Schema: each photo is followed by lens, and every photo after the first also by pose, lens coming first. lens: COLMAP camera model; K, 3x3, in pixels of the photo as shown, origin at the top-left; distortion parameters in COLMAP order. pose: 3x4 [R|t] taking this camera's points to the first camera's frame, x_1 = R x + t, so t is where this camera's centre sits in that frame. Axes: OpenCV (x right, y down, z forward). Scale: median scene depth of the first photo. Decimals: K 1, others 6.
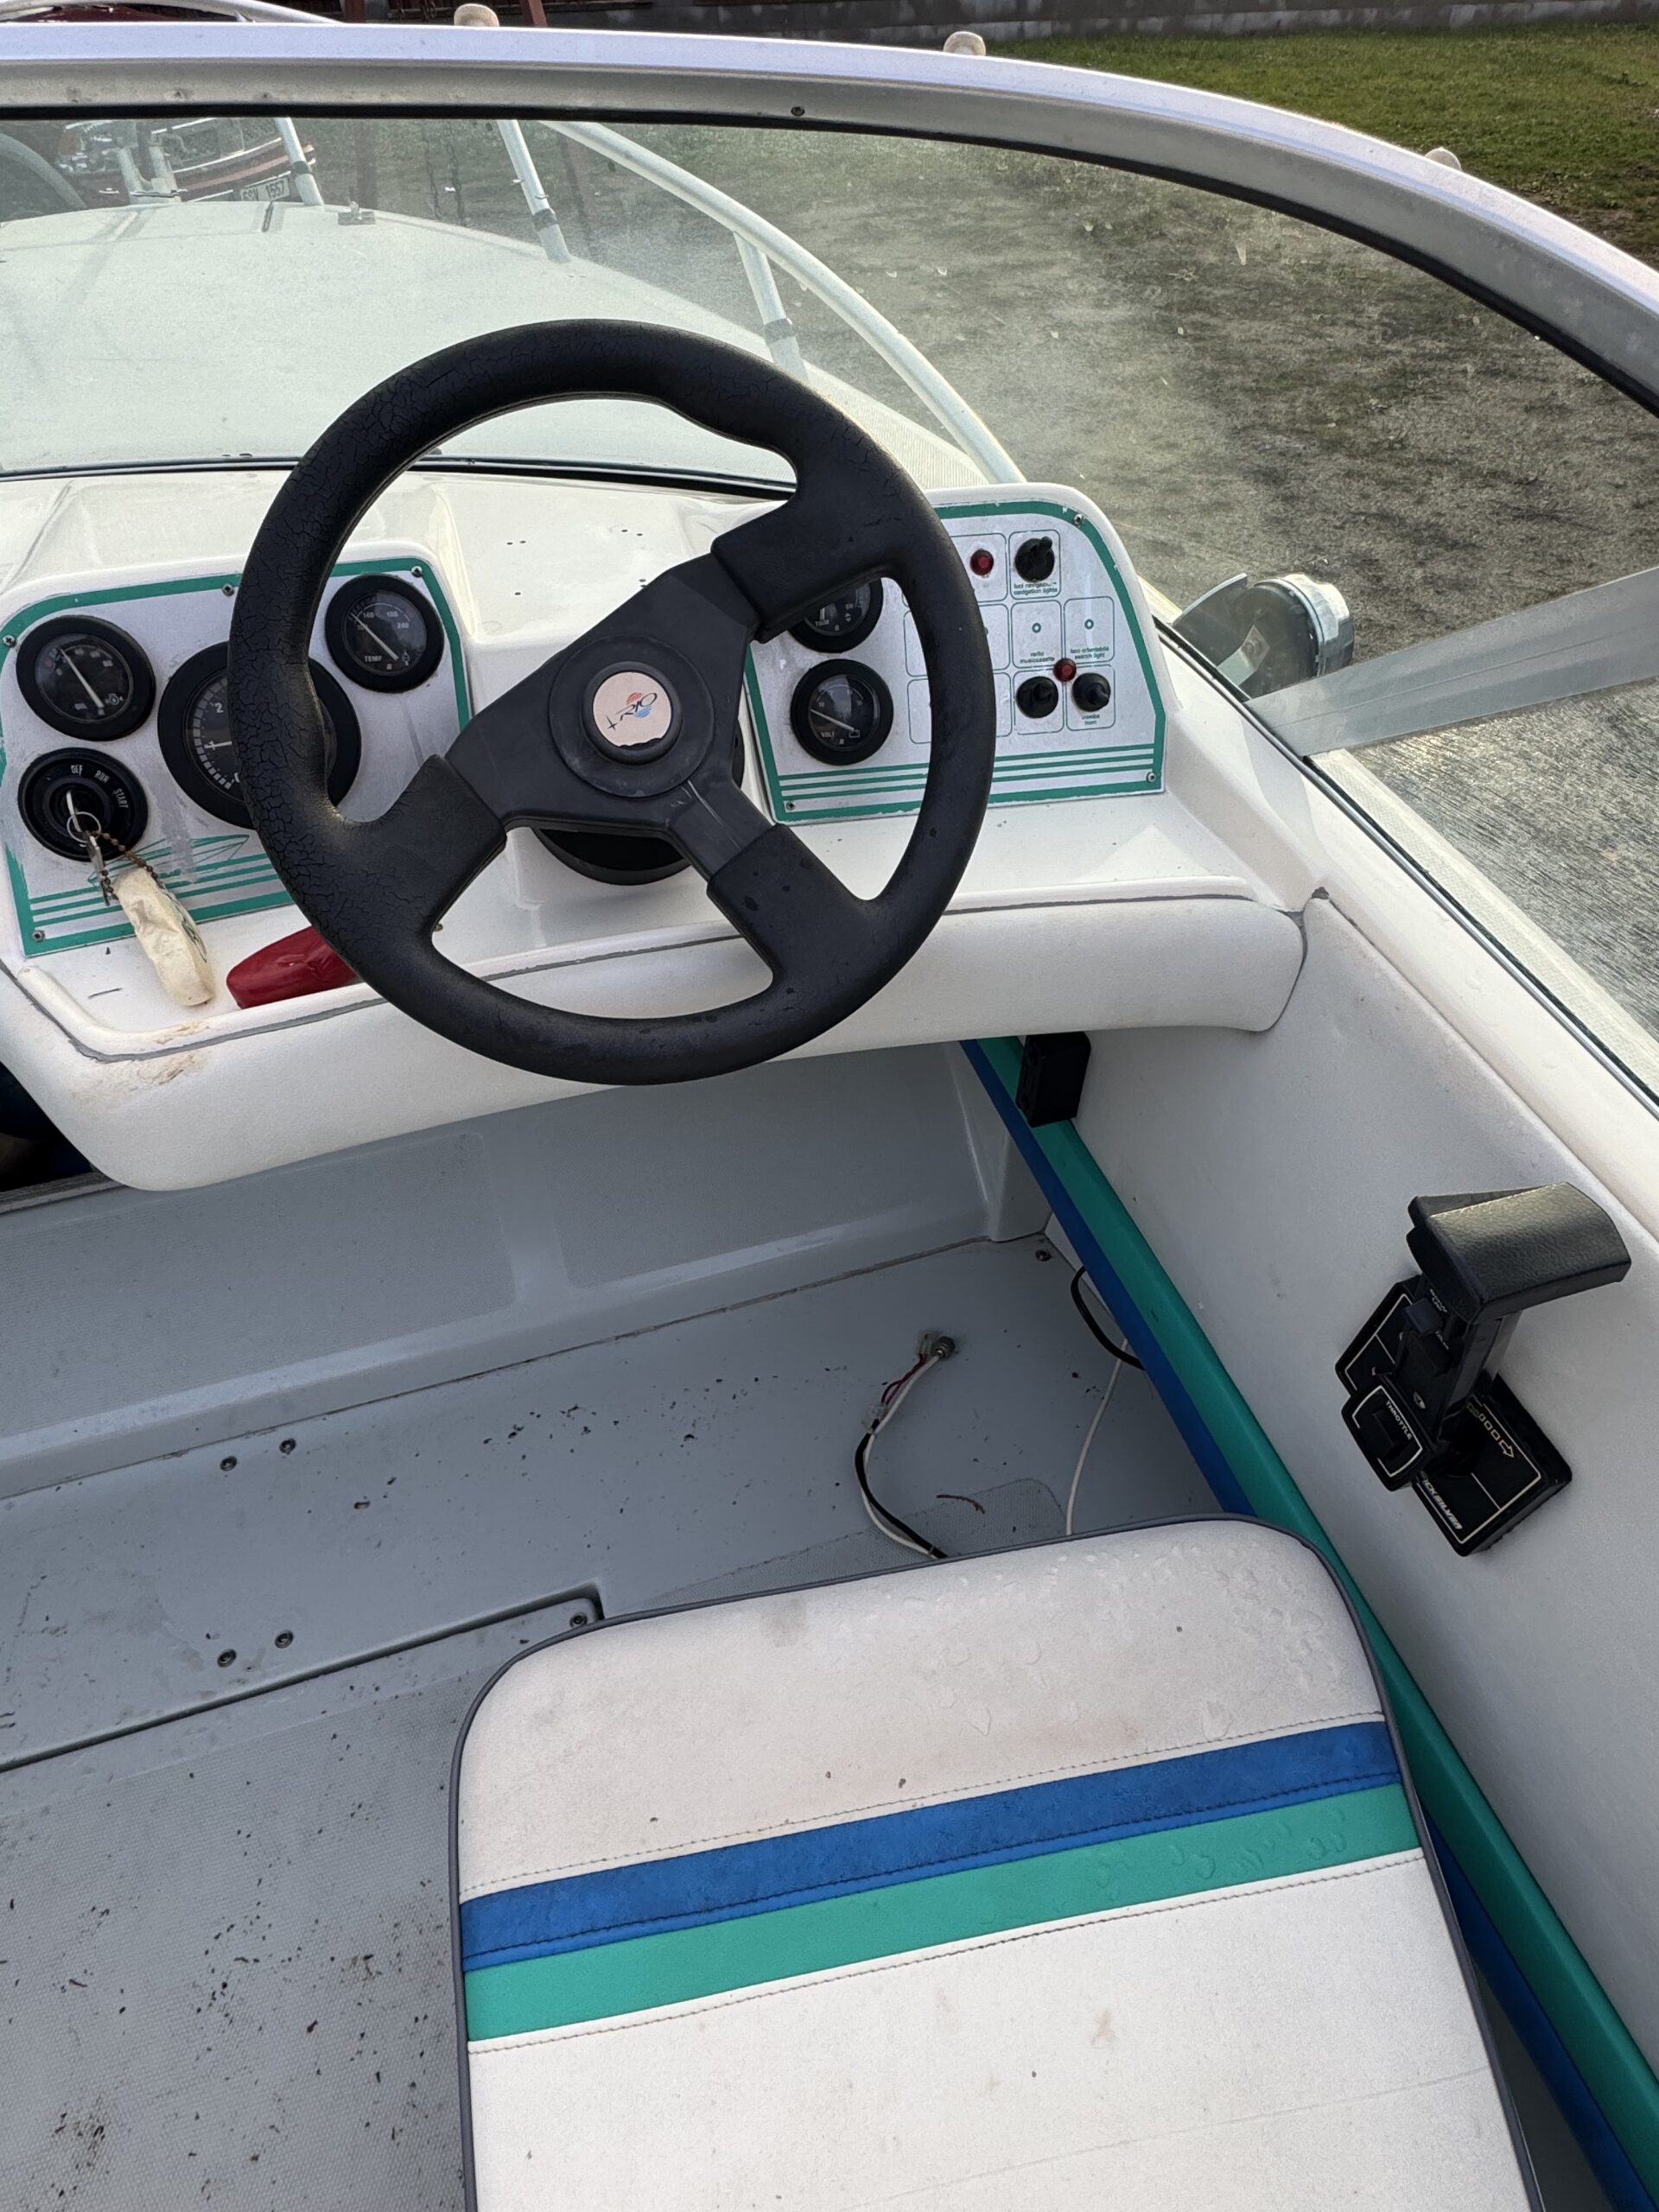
lens RADIAL K [[1225.3, 0, 830.6], [0, 1225.3, 1064.8], [0, 0, 1]] dist [0.020459, -0.000088]
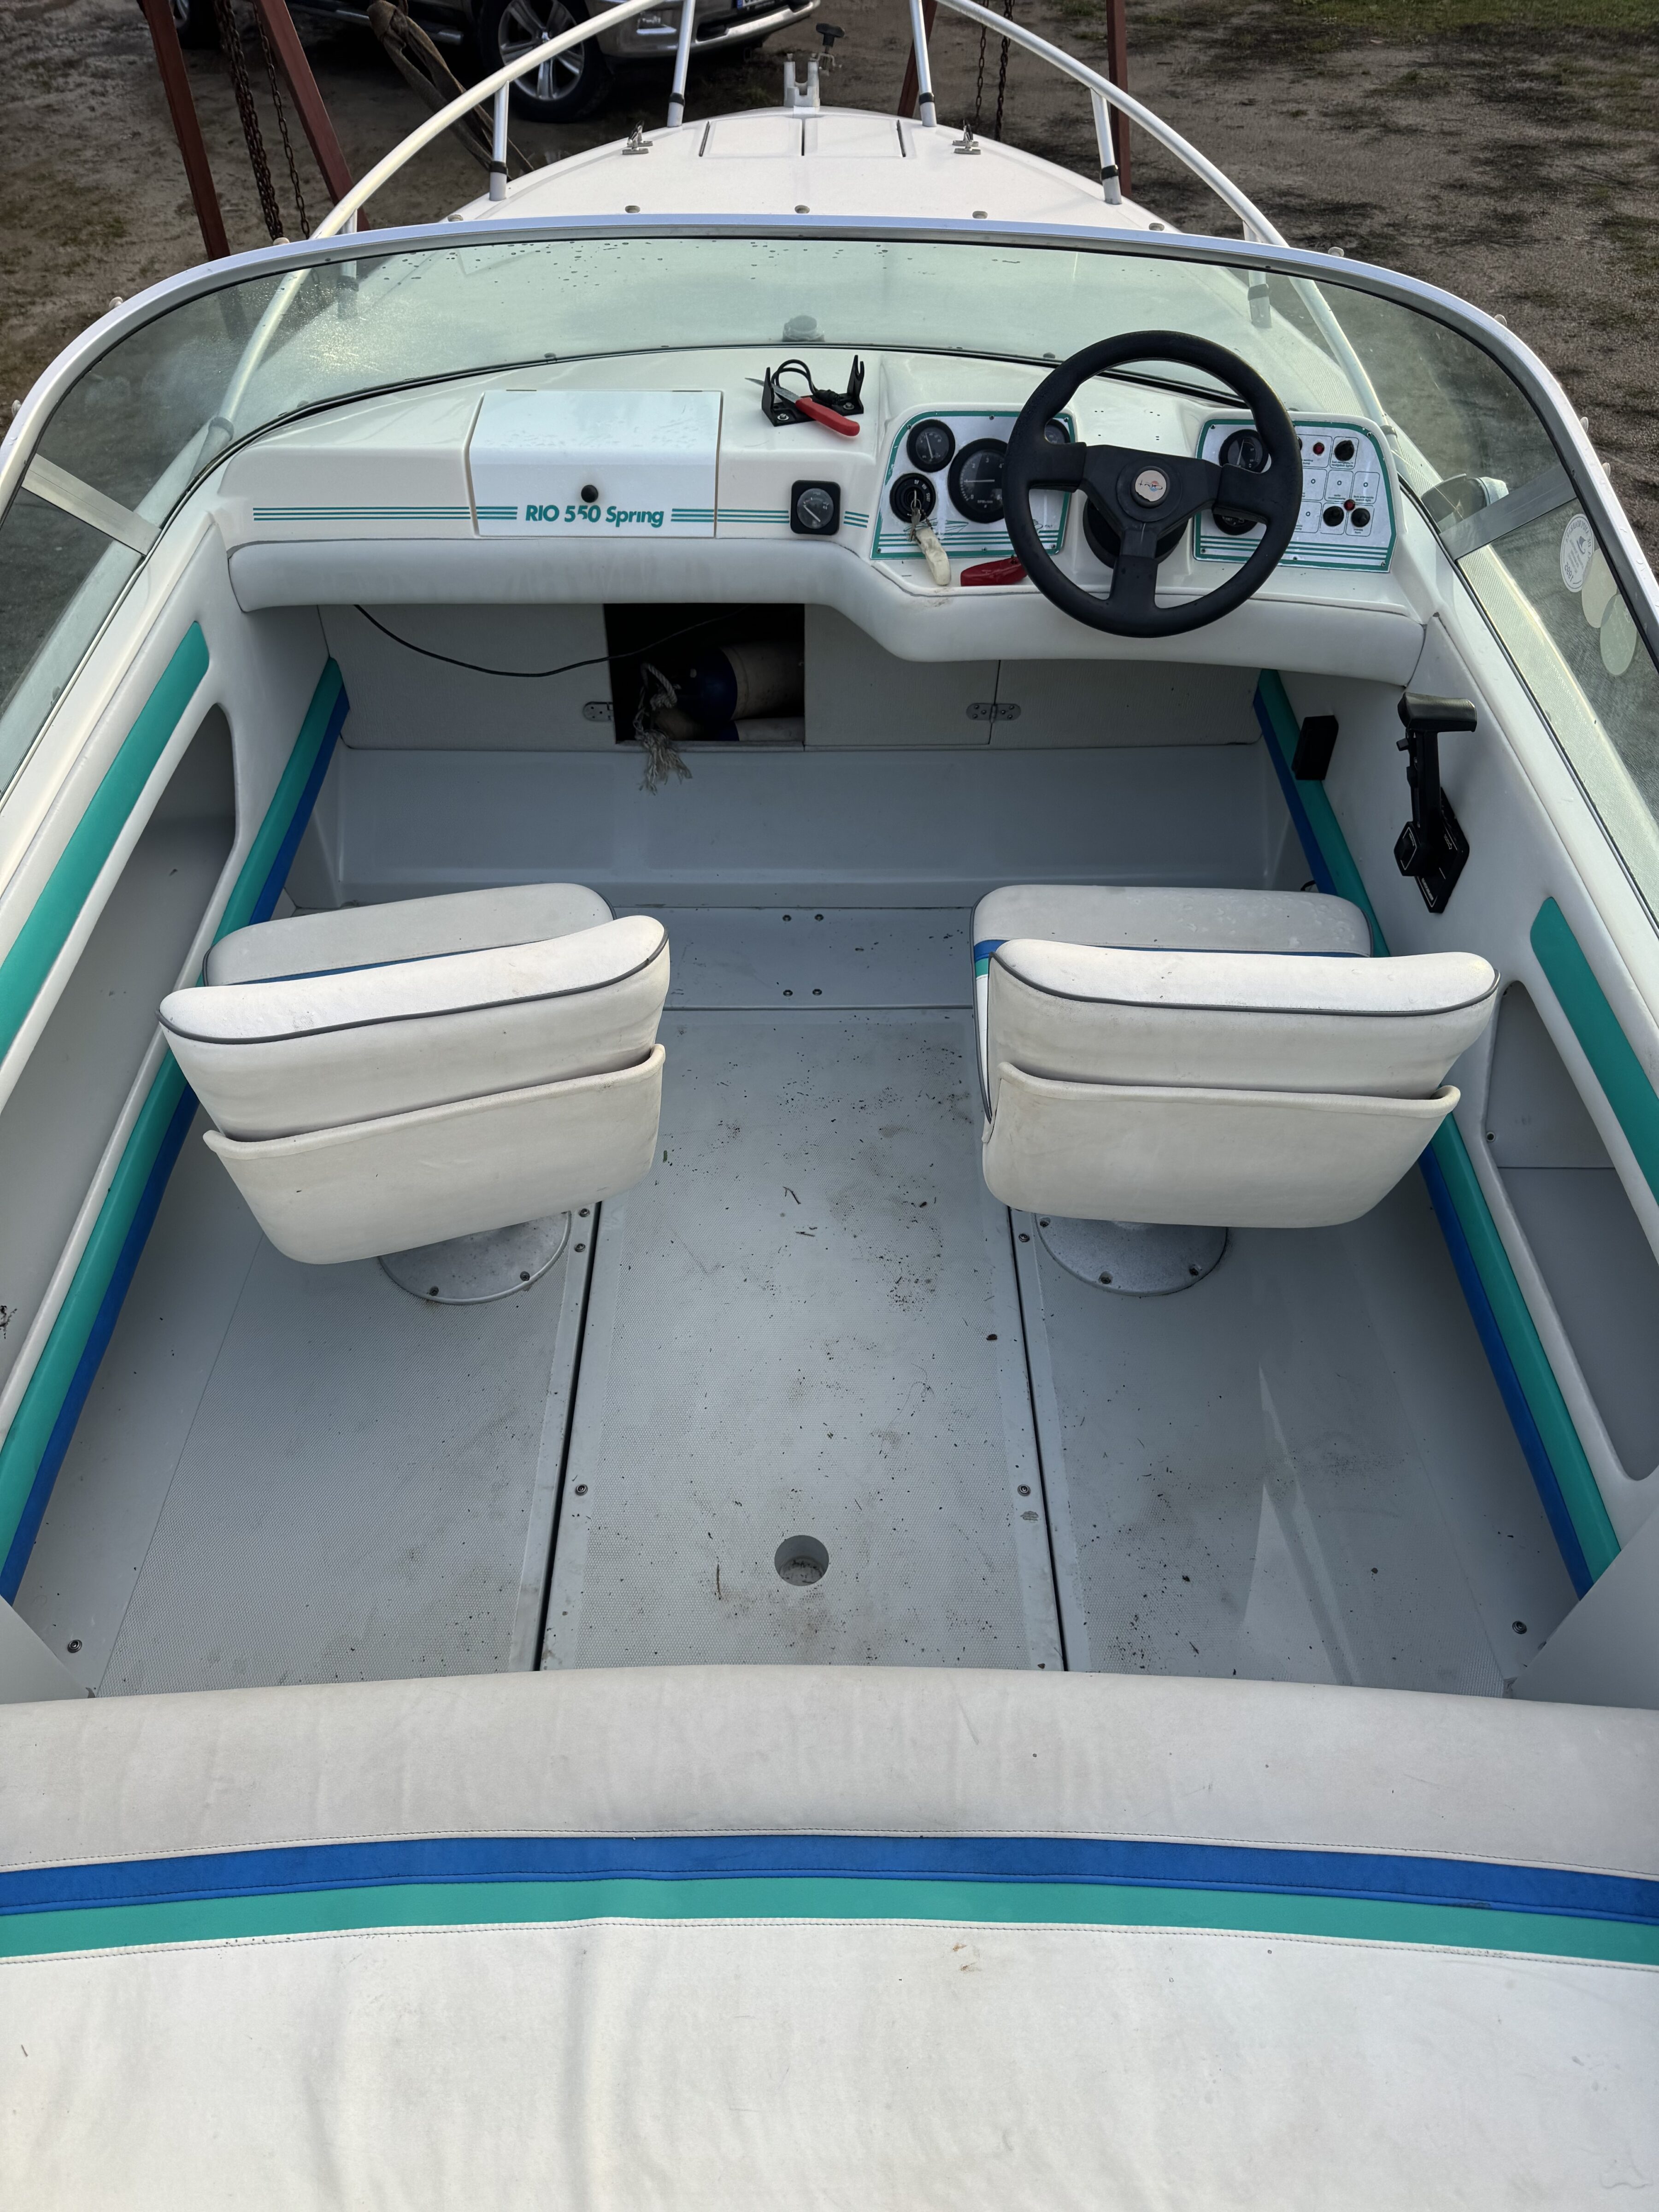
lens RADIAL K [[1592.0, 0, 829.5], [0, 1592.0, 1106.0], [0, 0, 1]] dist [0.035777, -0.031219]
pose [[0.957364, 0.216678, -0.191061, 0.084549], [-0.214573, 0.976187, 0.031895, 0.779611], [0.193422, 0.010461, 0.981060, -1.837211]]
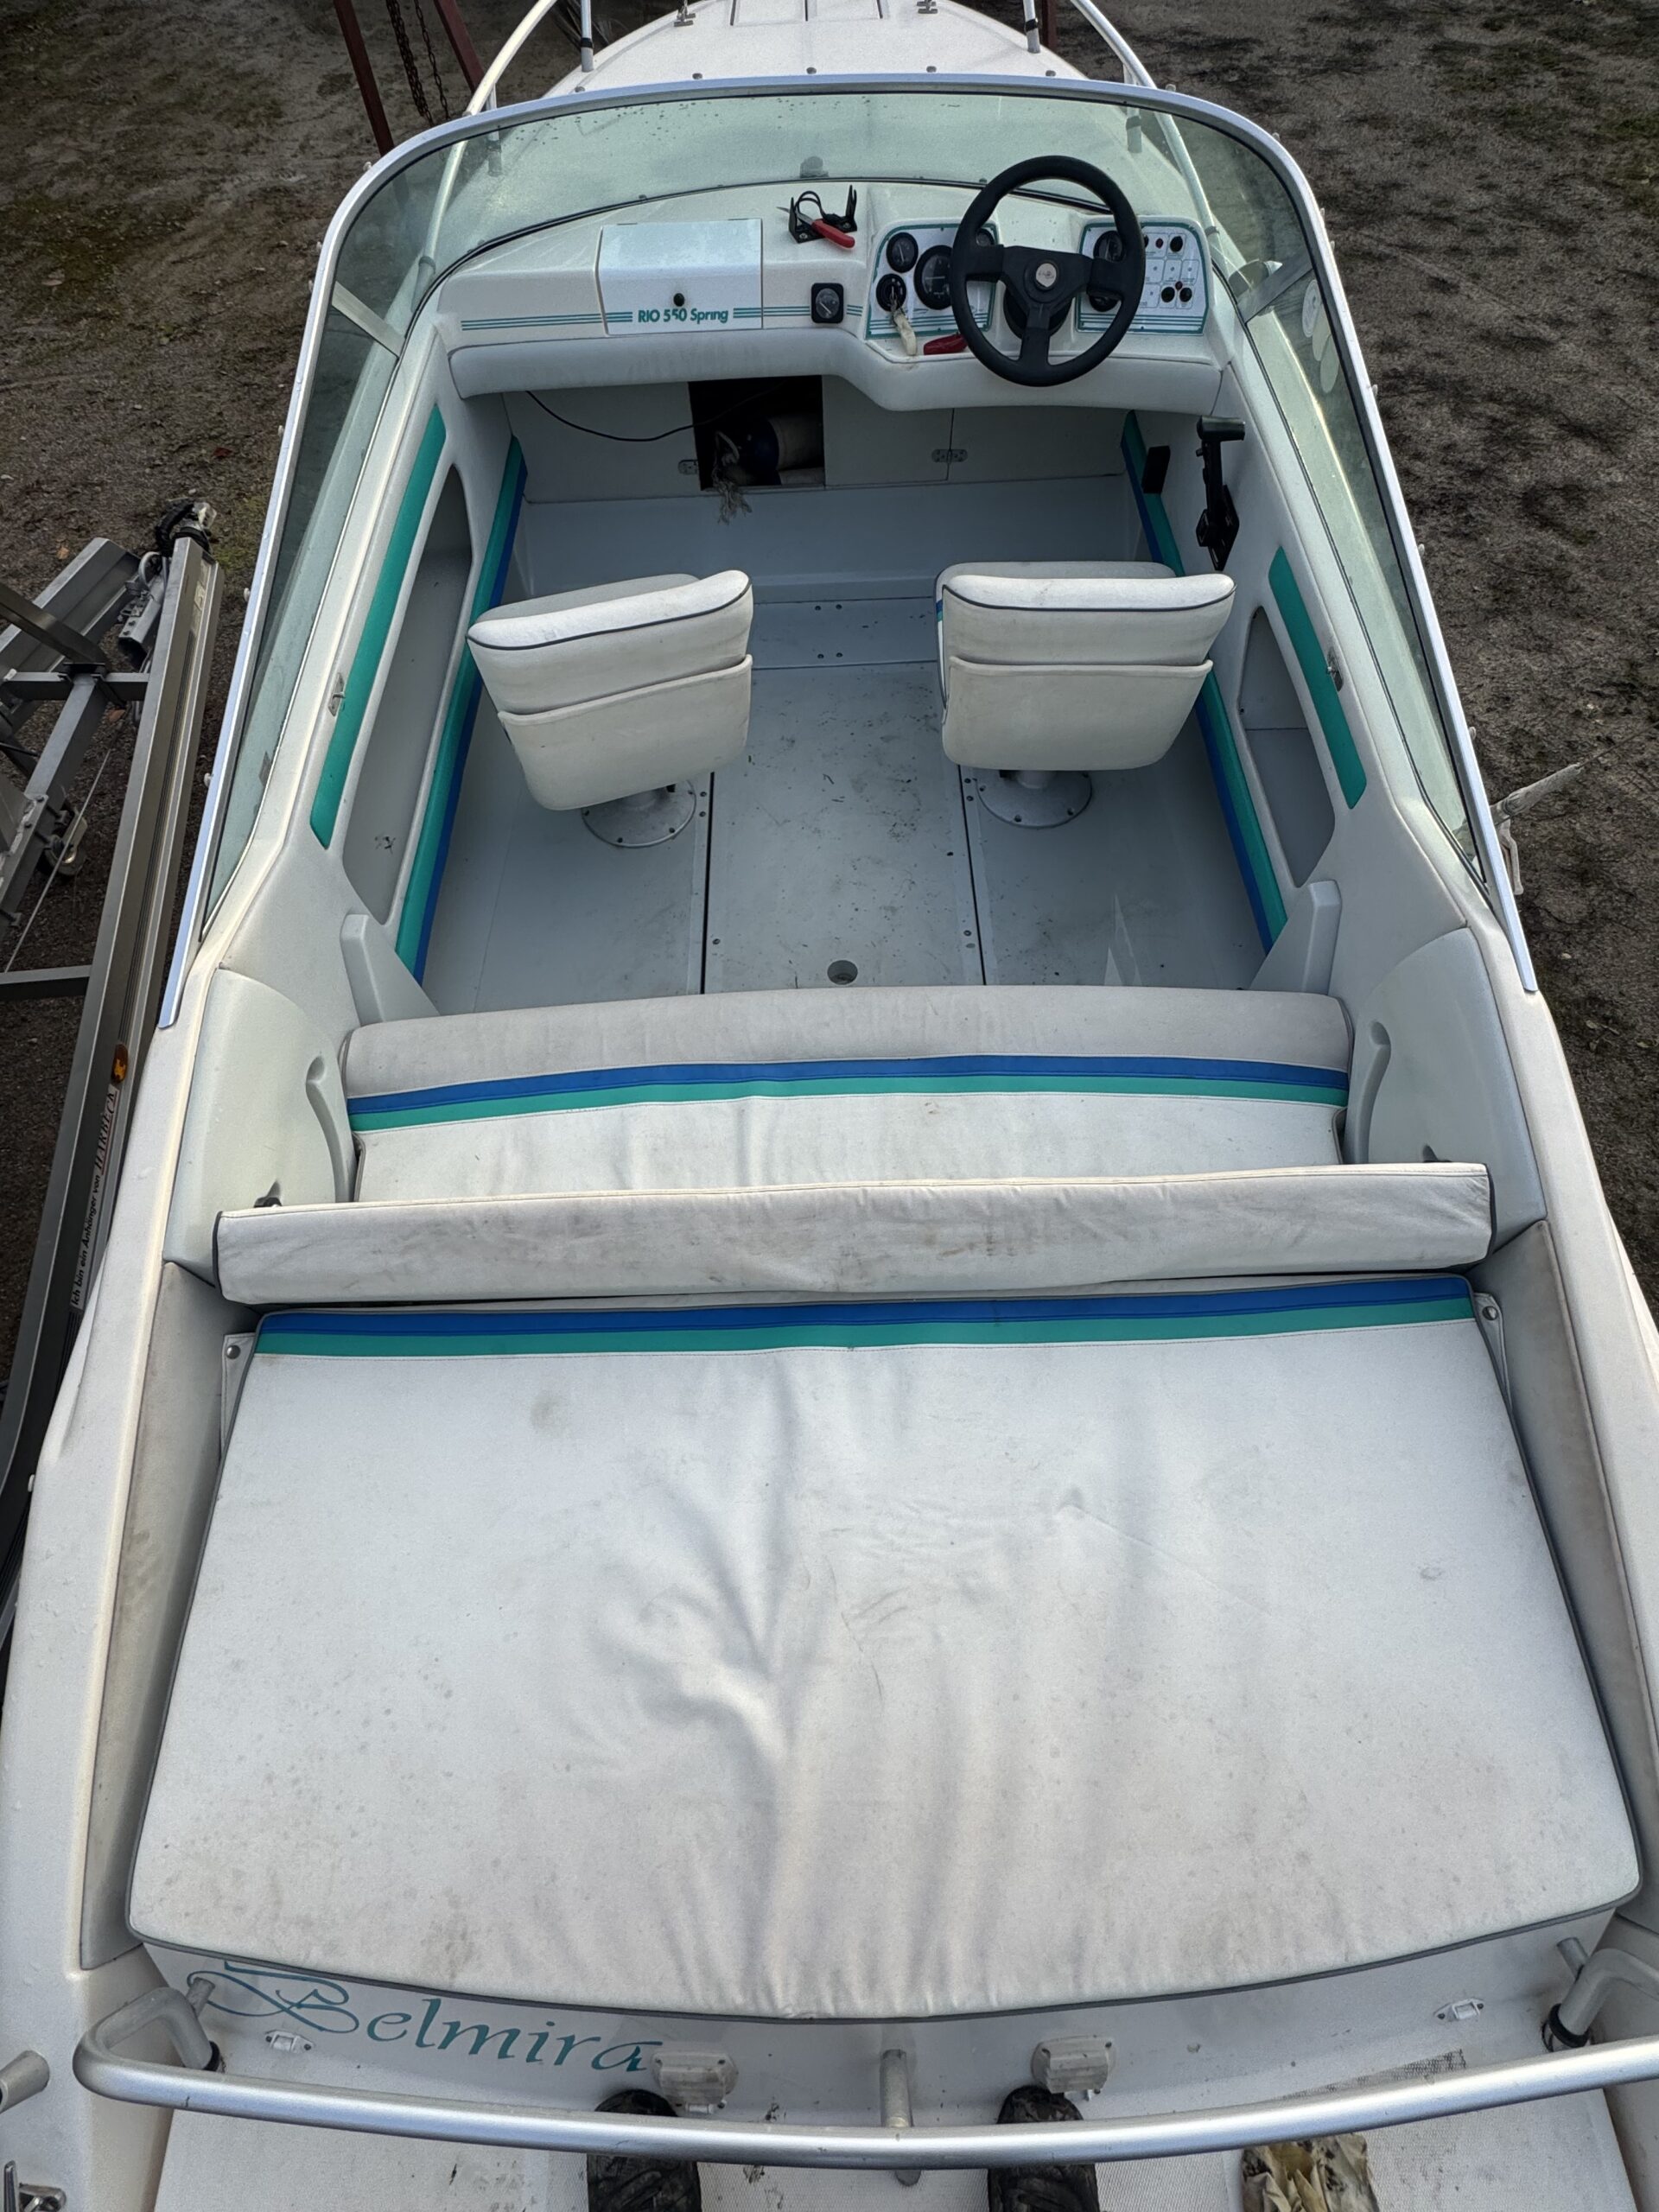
lens RADIAL K [[1099.8, 0, 837.0], [0, 1099.8, 1100.4], [0, 0, 1]] dist [-0.001785, 0.001578]
pose [[0.962547, 0.226273, -0.149342, 0.238740], [-0.179607, 0.944830, 0.273930, 1.047994], [0.203086, -0.236848, 0.950084, -2.376991]]
